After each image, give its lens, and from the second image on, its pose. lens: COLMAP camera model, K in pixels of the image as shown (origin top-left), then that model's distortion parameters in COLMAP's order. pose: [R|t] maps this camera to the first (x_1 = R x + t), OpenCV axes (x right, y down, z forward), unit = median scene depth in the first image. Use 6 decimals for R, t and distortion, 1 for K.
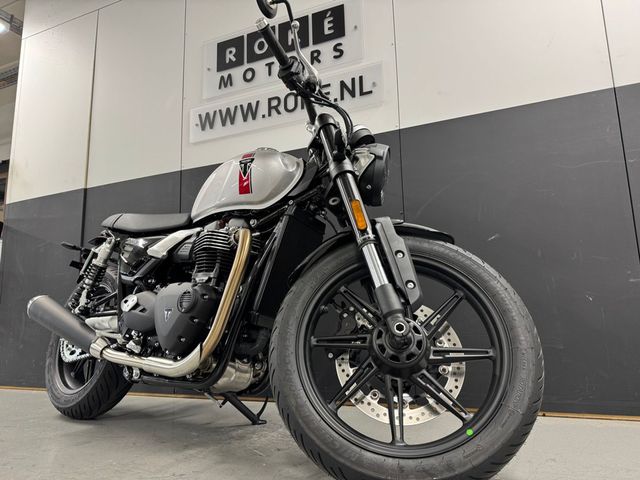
lens RADIAL K [[440.9, 0, 320.0], [0, 440.9, 239.6], [0, 0, 1]] dist [0.005909, -0.003731]
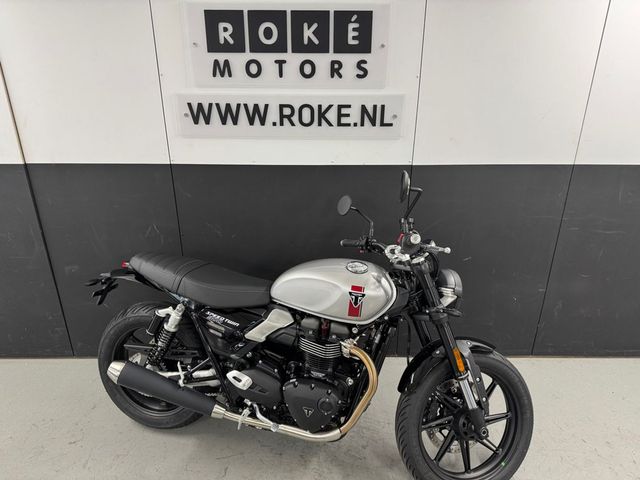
lens RADIAL K [[440.9, 0, 320.3], [0, 440.9, 241.9], [0, 0, 1]] dist [0.005909, -0.003731]
pose [[0.916767, -0.125664, 0.379140, -0.685295], [-0.095009, 0.853367, 0.512580, -0.893065], [-0.387958, -0.505938, 0.770399, 0.159112]]
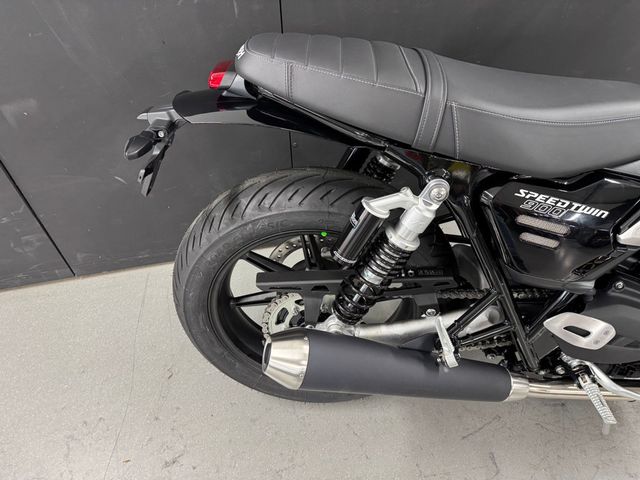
lens RADIAL K [[440.9, 0, 321.5], [0, 440.9, 238.8], [0, 0, 1]] dist [0.005909, -0.003731]
pose [[0.818526, -0.405948, 0.406475, -0.911682], [-0.111594, 0.581727, 0.805692, -0.330801], [-0.563527, -0.704840, 0.430857, 1.085600]]
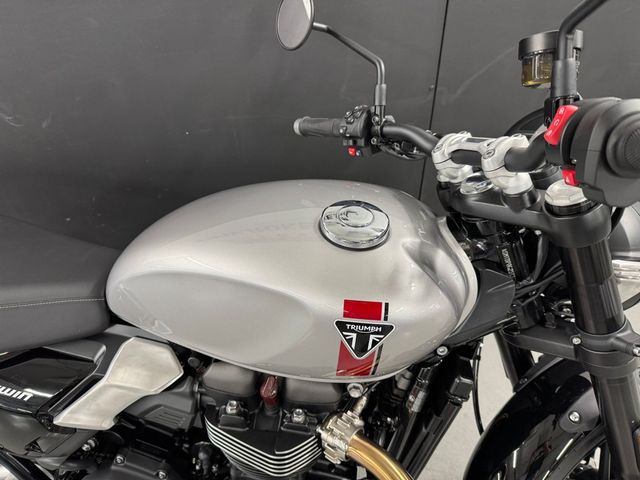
lens RADIAL K [[440.9, 0, 318.0], [0, 440.9, 239.3], [0, 0, 1]] dist [0.005909, -0.003731]
pose [[0.865384, -0.326116, 0.380471, -0.301793], [-0.078511, 0.661645, 0.745696, -0.473909], [-0.494920, -0.675184, 0.546973, 0.841321]]
